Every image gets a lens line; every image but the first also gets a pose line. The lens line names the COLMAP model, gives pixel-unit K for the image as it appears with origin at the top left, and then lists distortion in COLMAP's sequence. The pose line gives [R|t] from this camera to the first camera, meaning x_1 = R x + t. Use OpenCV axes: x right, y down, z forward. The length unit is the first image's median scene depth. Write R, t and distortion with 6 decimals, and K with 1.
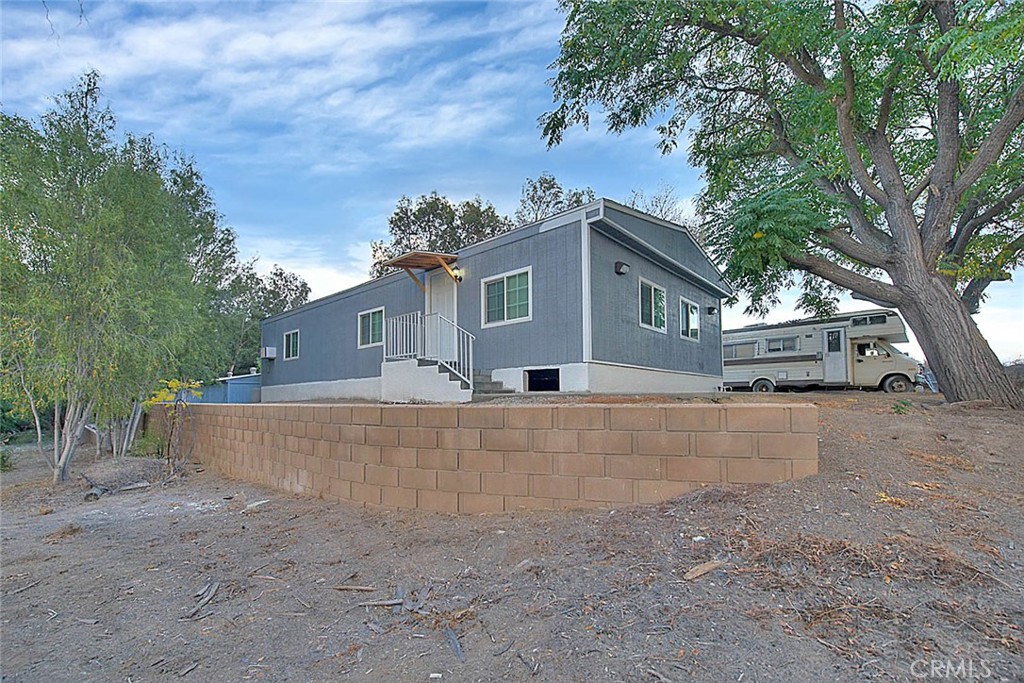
lens RADIAL K [[442.8, 0, 513.5], [0, 442.8, 333.0], [0, 0, 1]] dist [-0.001913, 0.000359]
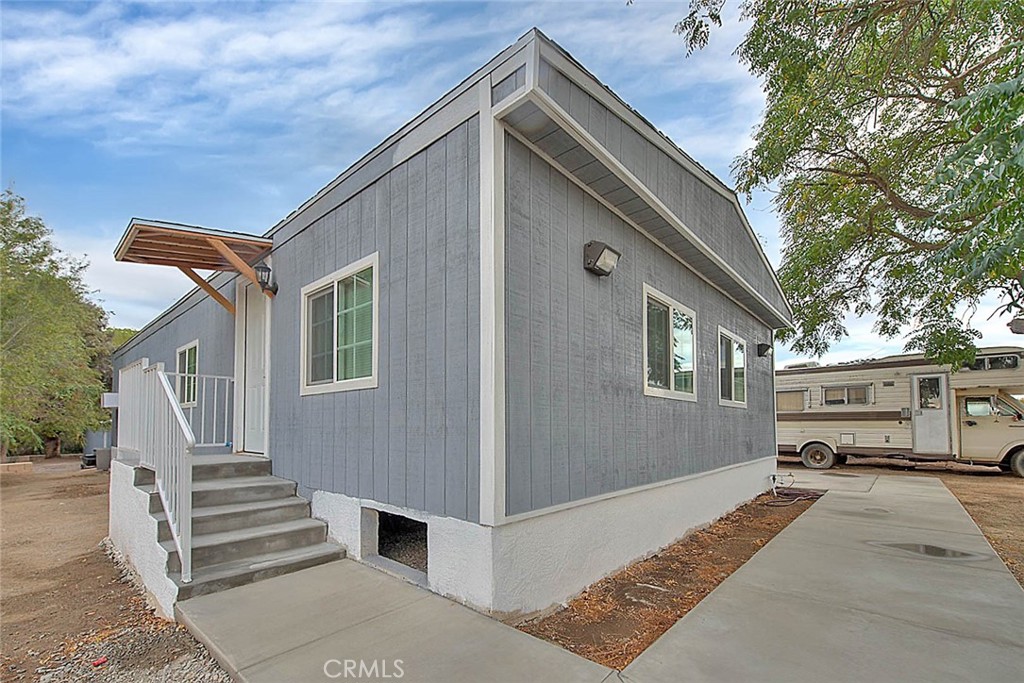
lens RADIAL K [[442.8, 0, 510.8], [0, 442.8, 349.6], [0, 0, 1]] dist [-0.001913, 0.000359]
pose [[0.999950, 0.007116, -0.007065, 0.112093], [-0.007252, 0.999787, -0.019348, -0.037680], [0.006926, 0.019399, 0.999788, 0.404144]]
